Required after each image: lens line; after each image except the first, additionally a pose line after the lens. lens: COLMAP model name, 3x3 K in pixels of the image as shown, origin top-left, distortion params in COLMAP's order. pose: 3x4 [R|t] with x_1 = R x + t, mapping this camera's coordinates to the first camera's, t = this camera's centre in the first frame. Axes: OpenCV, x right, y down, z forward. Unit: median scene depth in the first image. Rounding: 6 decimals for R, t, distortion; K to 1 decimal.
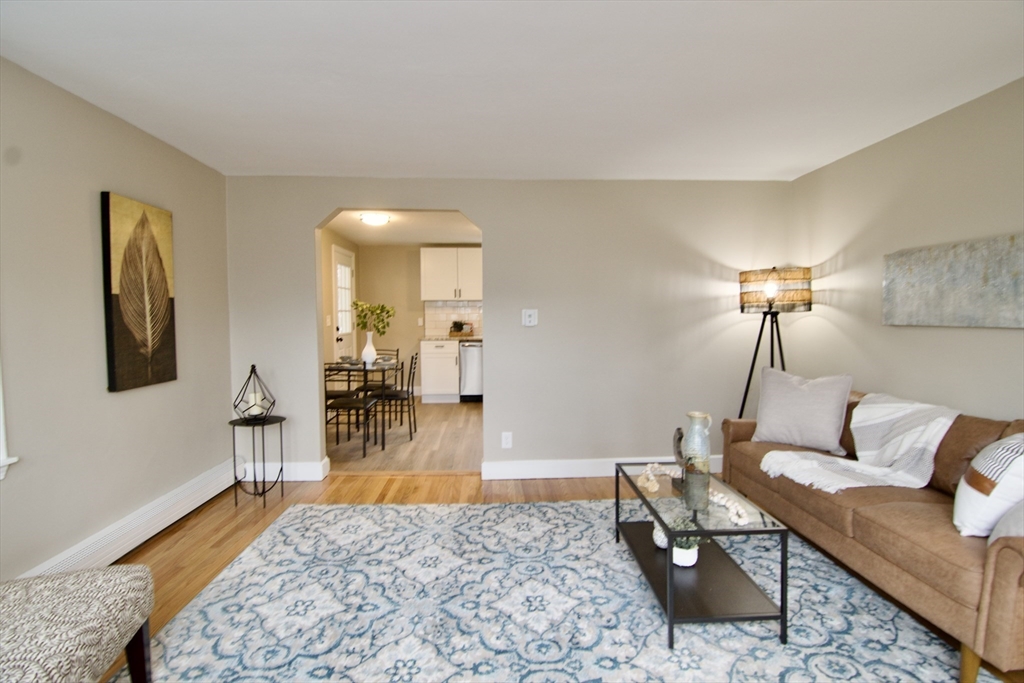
lens RADIAL K [[494.8, 0, 511.0], [0, 494.8, 338.3], [0, 0, 1]] dist [-0.000927, -0.012481]
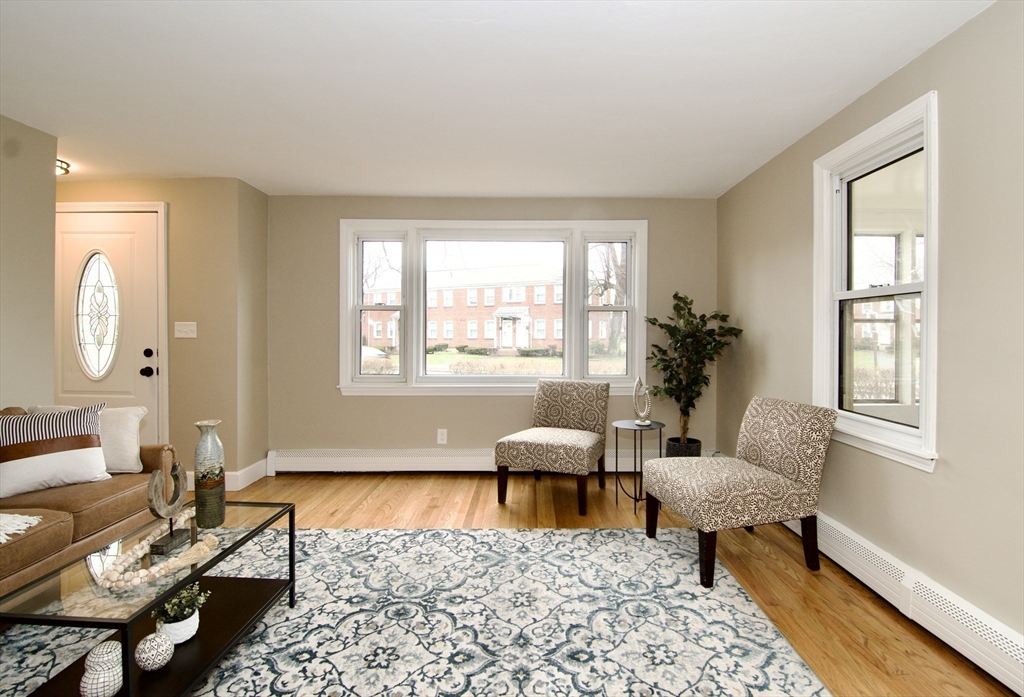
lens RADIAL K [[518.5, 0, 533.4], [0, 518.5, 340.0], [0, 0, 1]] dist [-0.002271, -0.000406]
pose [[-0.999403, 0.001357, 0.034536, -0.183655], [0.003618, 0.997848, 0.065473, -0.039212], [-0.034373, 0.065559, -0.997256, 1.422053]]
